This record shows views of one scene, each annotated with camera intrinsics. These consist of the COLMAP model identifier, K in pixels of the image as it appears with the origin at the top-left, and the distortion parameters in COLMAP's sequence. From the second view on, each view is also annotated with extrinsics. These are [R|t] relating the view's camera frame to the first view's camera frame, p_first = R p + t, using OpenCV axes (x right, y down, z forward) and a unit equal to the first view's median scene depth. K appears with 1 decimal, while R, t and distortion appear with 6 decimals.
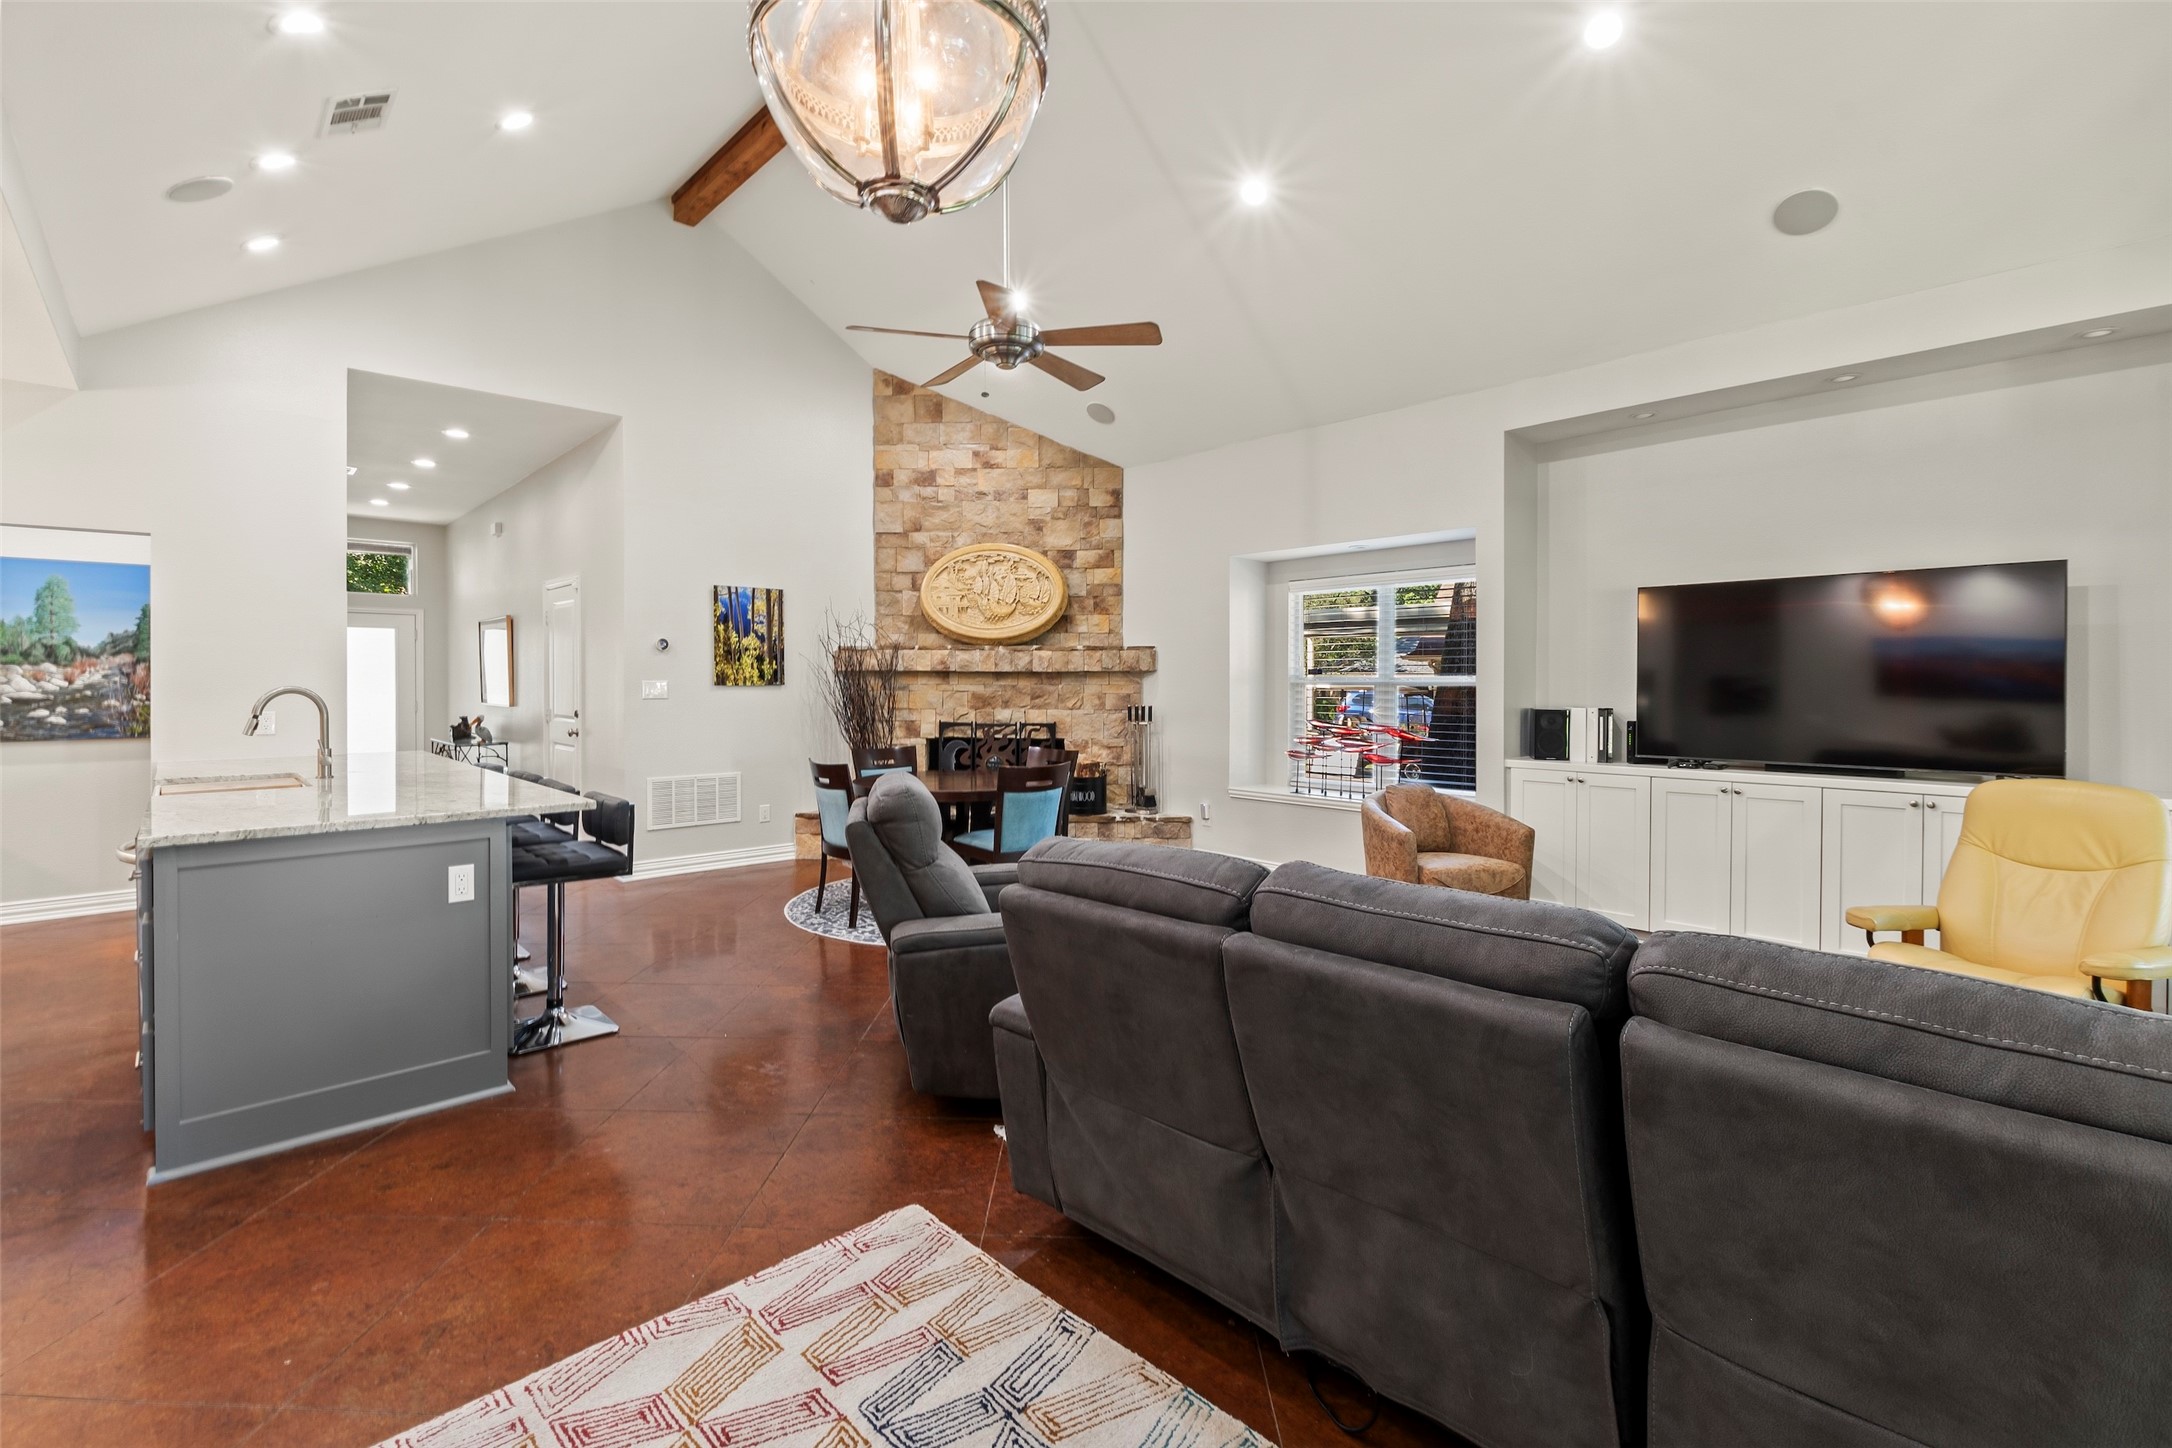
lens RADIAL K [[982.4, 0, 1098.5], [0, 982.4, 679.0], [0, 0, 1]] dist [0.003170, -0.001181]
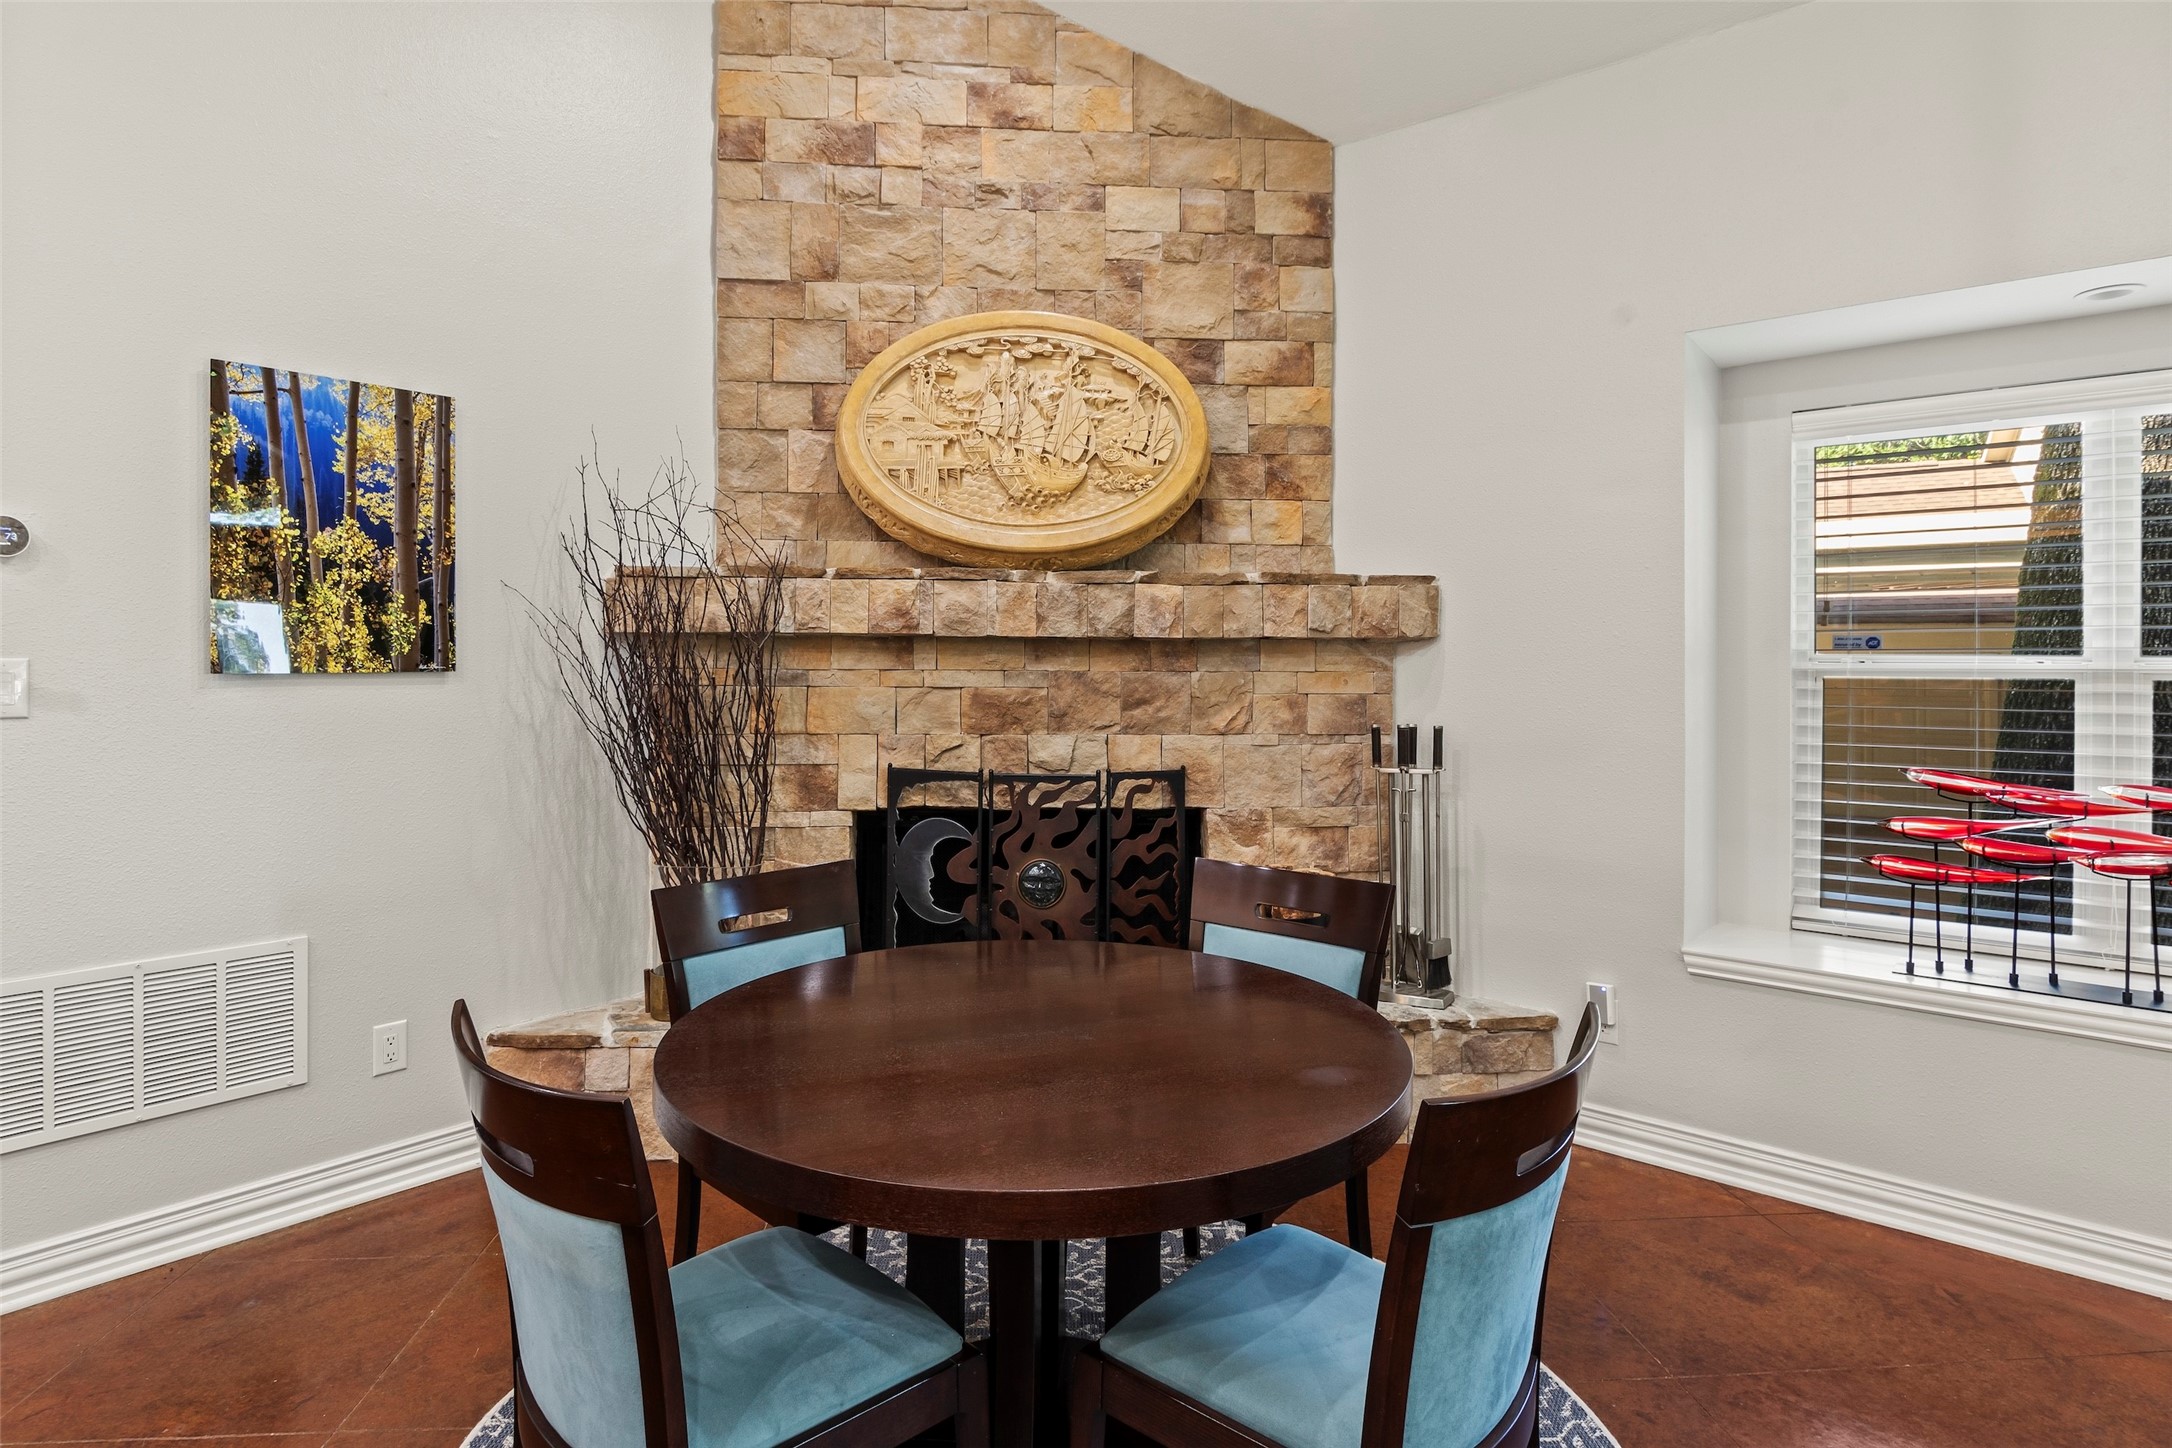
lens RADIAL K [[1173.7, 0, 1073.3], [0, 1173.7, 663.2], [0, 0, 1]] dist [-0.007590, -0.000305]
pose [[0.995191, 0.002682, 0.097921, -0.134794], [-0.002773, 0.999996, 0.000794, 0.002214], [-0.097919, -0.001062, 0.995194, 0.536182]]
